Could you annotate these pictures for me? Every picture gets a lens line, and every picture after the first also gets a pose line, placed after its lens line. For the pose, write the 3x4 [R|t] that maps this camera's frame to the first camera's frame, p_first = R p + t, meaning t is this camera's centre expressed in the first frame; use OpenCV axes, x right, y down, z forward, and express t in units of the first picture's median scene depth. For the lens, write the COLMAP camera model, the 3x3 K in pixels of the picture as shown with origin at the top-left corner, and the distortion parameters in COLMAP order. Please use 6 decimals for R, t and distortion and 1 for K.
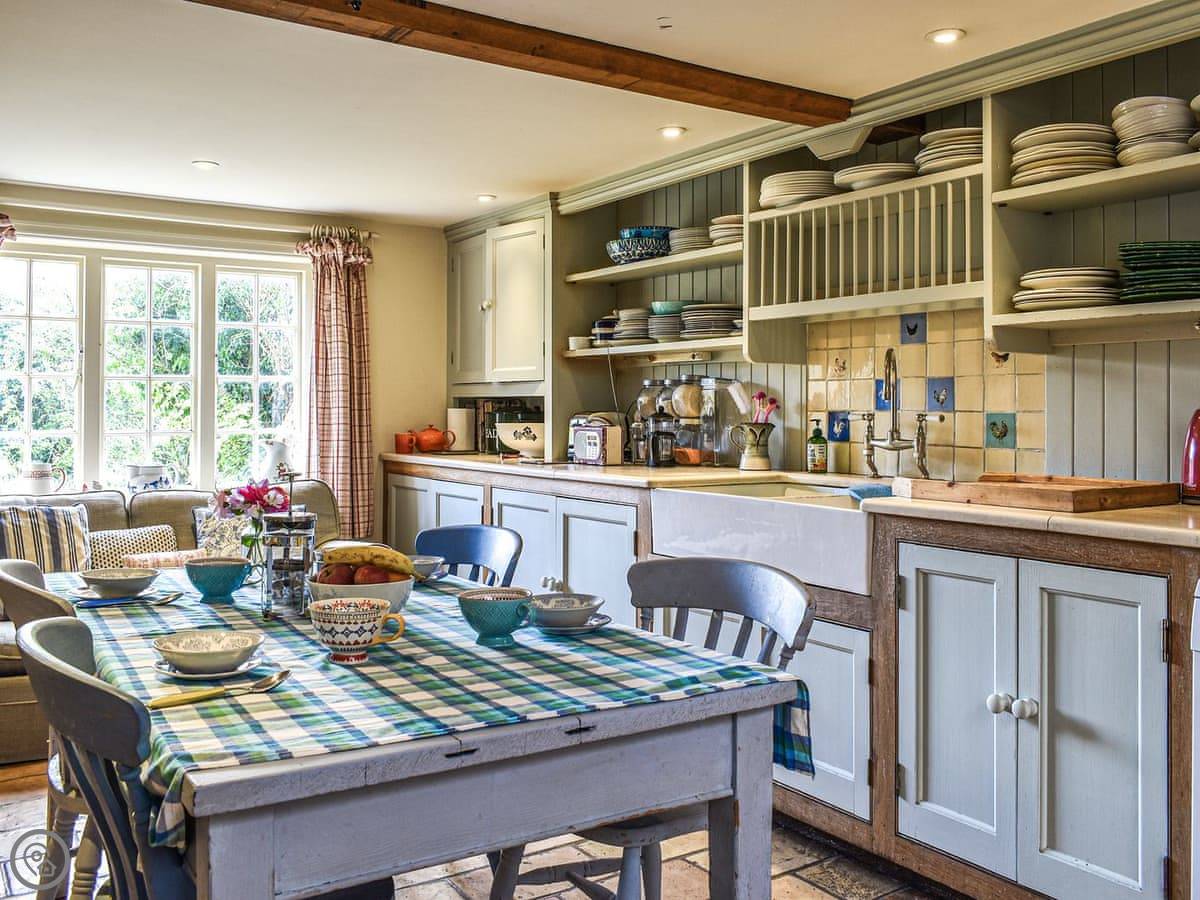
lens RADIAL K [[1096.4, 0, 596.5], [0, 1096.4, 395.8], [0, 0, 1]] dist [-0.012392, 0.003370]
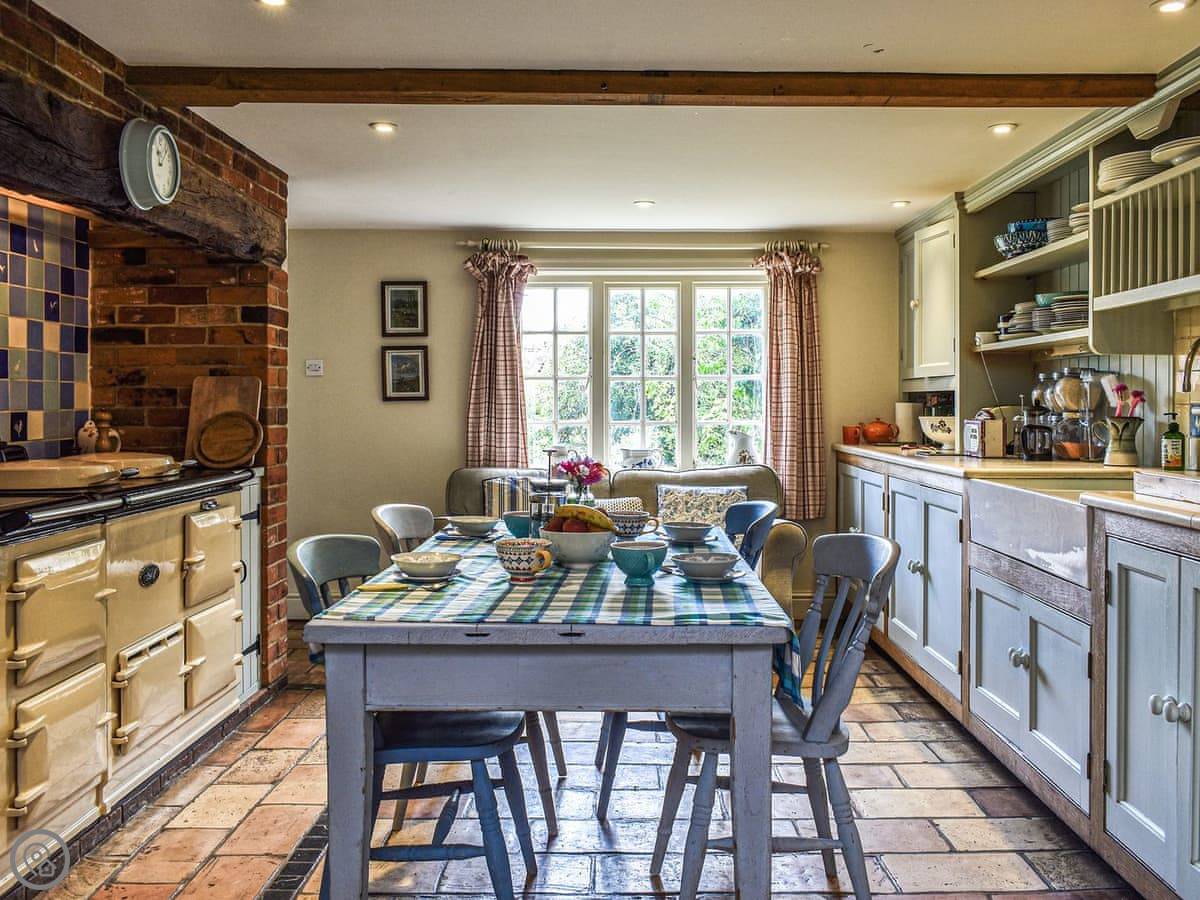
lens RADIAL K [[1081.4, 0, 602.3], [0, 1081.4, 418.1], [0, 0, 1]] dist [-0.013904, 0.001919]
pose [[0.827653, 0.005838, -0.561210, 0.277897], [0.007683, 0.999734, 0.021729, 0.001954], [0.561188, -0.022296, 0.827388, -0.032926]]
